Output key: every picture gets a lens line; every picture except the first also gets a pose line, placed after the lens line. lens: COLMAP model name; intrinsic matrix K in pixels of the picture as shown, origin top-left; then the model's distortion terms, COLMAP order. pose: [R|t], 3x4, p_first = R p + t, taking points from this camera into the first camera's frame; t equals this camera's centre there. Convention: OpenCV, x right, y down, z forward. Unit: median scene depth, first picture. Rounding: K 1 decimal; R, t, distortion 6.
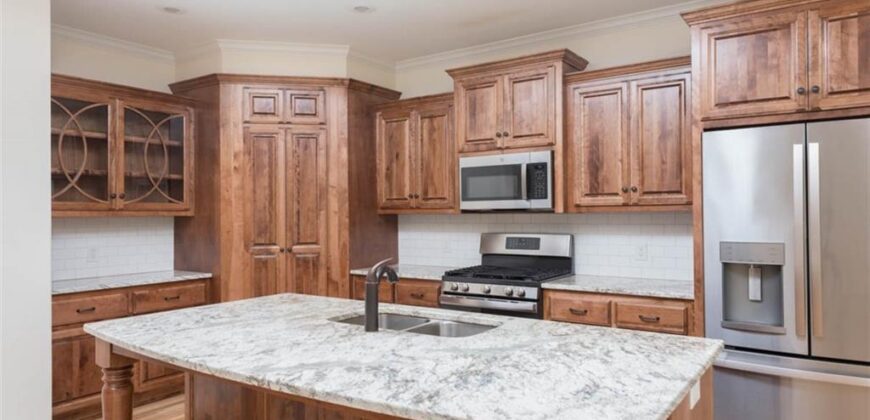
lens RADIAL K [[540.6, 0, 435.0], [0, 540.6, 210.0], [0, 0, 1]] dist [0.002052, 0.000380]
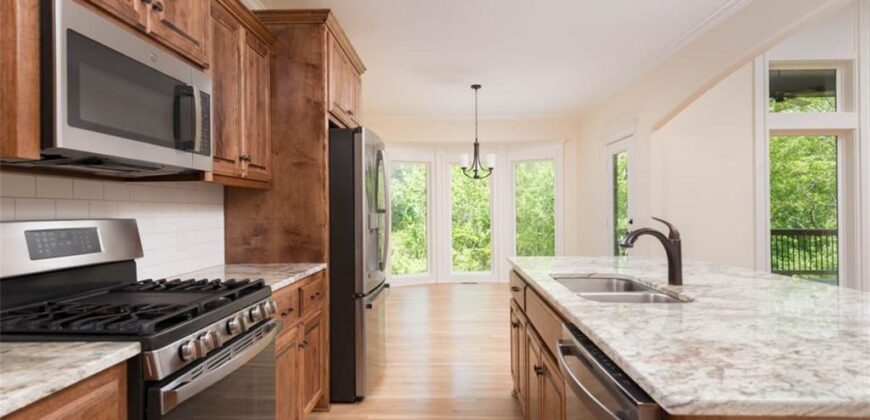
lens RADIAL K [[448.2, 0, 435.0], [0, 448.2, 210.0], [0, 0, 1]] dist [0.017681, -0.000323]
pose [[-0.526876, 0.007235, 0.849912, -0.334862], [-0.000238, 0.999962, -0.008660, 0.041360], [-0.849942, -0.004765, -0.526854, 1.000047]]
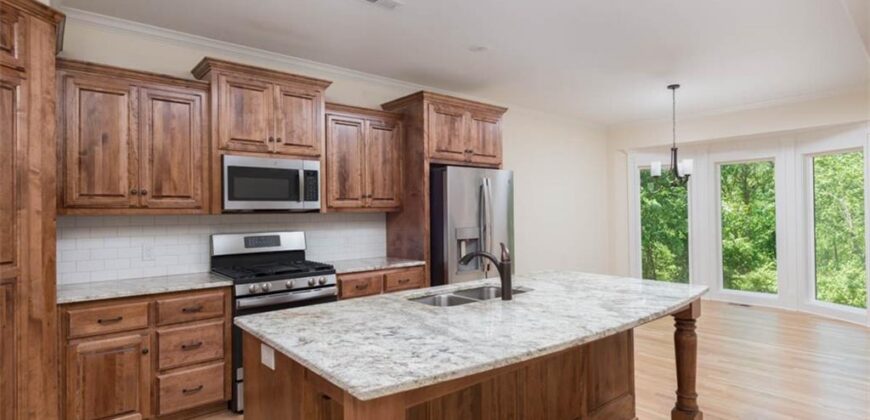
lens RADIAL K [[448.2, 0, 435.0], [0, 448.2, 210.0], [0, 0, 1]] dist [0.017681, -0.000323]
pose [[0.287303, 0.007752, 0.957808, -0.639297], [0.000352, 0.999966, -0.008199, 0.007045], [-0.957840, 0.002693, 0.287291, 0.442233]]
